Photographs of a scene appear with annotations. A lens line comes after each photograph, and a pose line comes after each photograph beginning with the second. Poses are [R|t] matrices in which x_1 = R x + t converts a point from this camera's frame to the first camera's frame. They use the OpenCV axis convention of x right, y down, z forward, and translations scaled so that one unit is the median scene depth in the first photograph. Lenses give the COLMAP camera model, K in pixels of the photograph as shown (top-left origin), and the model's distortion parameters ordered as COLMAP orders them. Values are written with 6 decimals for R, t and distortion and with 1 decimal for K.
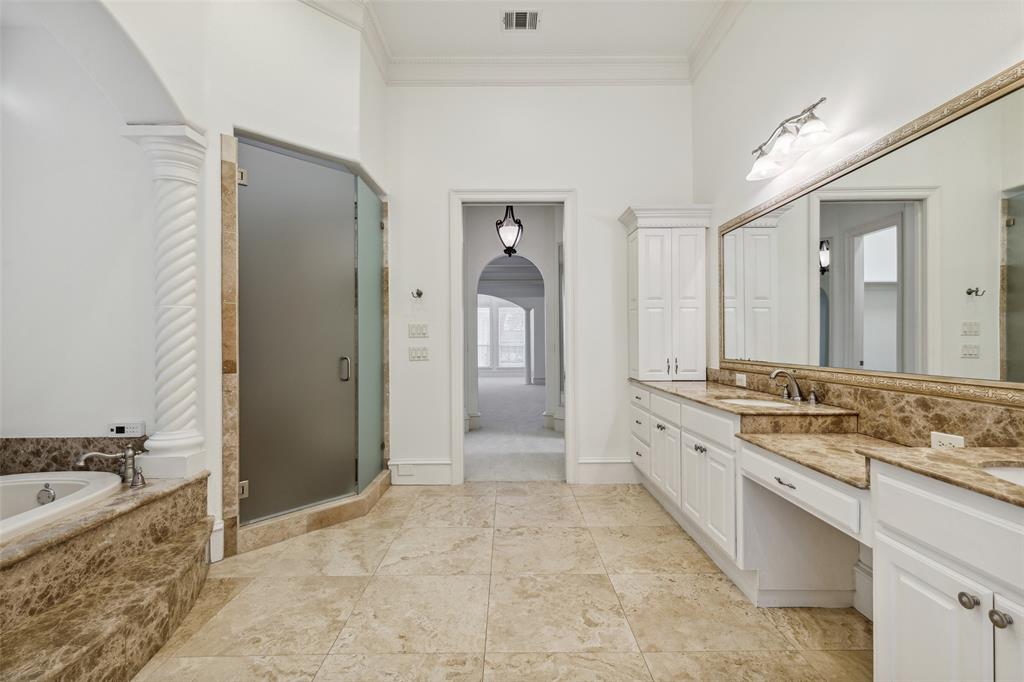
lens RADIAL K [[466.6, 0, 509.0], [0, 466.6, 338.5], [0, 0, 1]] dist [0.015367, -0.001475]
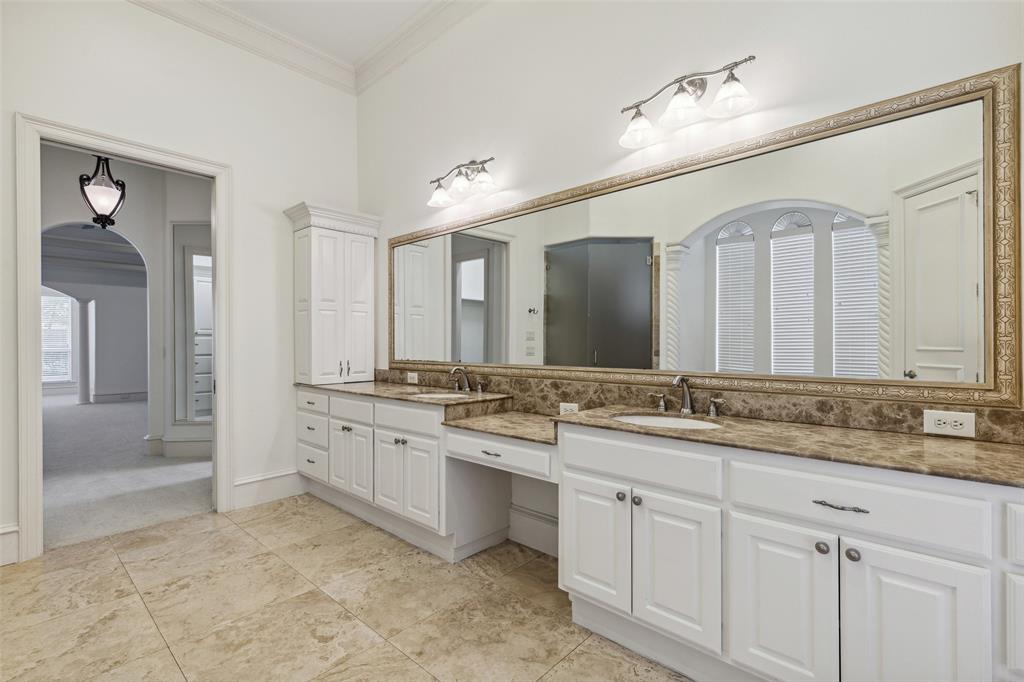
lens RADIAL K [[466.6, 0, 514.2], [0, 466.6, 343.7], [0, 0, 1]] dist [0.015367, -0.001475]
pose [[0.685952, 0.001305, 0.727646, -0.190737], [-0.003798, 0.999991, 0.001787, 0.002683], [-0.727637, -0.003990, 0.685951, 0.050583]]
